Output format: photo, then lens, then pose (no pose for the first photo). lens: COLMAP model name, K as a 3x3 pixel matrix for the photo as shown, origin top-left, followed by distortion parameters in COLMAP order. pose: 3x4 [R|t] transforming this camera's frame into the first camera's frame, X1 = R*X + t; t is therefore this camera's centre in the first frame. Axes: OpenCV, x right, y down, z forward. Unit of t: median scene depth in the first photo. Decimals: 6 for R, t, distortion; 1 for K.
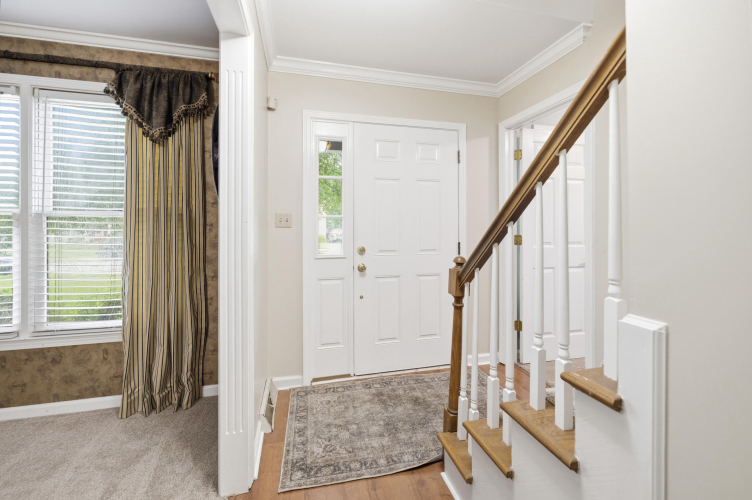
lens RADIAL K [[301.8, 0, 371.9], [0, 301.8, 233.9], [0, 0, 1]] dist [-0.000914, -0.000077]
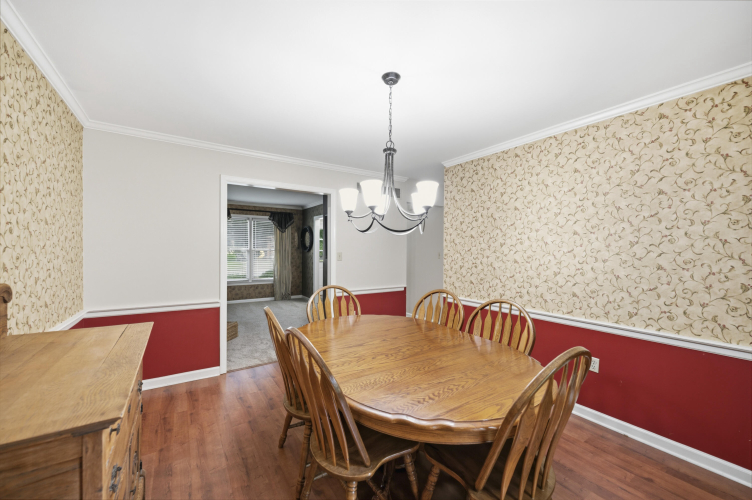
lens RADIAL K [[301.8, 0, 374.6], [0, 301.8, 251.8], [0, 0, 1]] dist [-0.000914, -0.000077]
pose [[0.942039, 0.007883, 0.335411, -0.915085], [-0.007586, 0.999969, -0.002195, -0.050426], [-0.335418, -0.000477, 0.942069, -3.162637]]
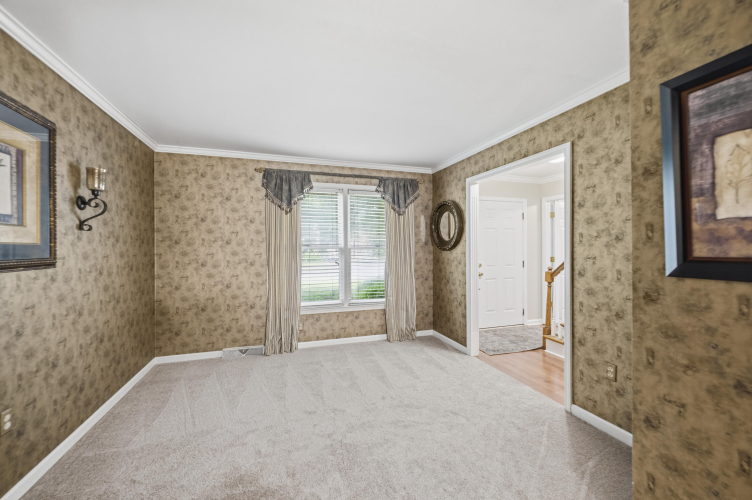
lens RADIAL K [[301.8, 0, 374.7], [0, 301.8, 248.7], [0, 0, 1]] dist [-0.000914, -0.000077]
pose [[0.997253, -0.000597, 0.074071, -1.068939], [0.001056, 0.999980, -0.006157, -0.050810], [-0.074066, 0.006218, 0.997234, -1.125368]]
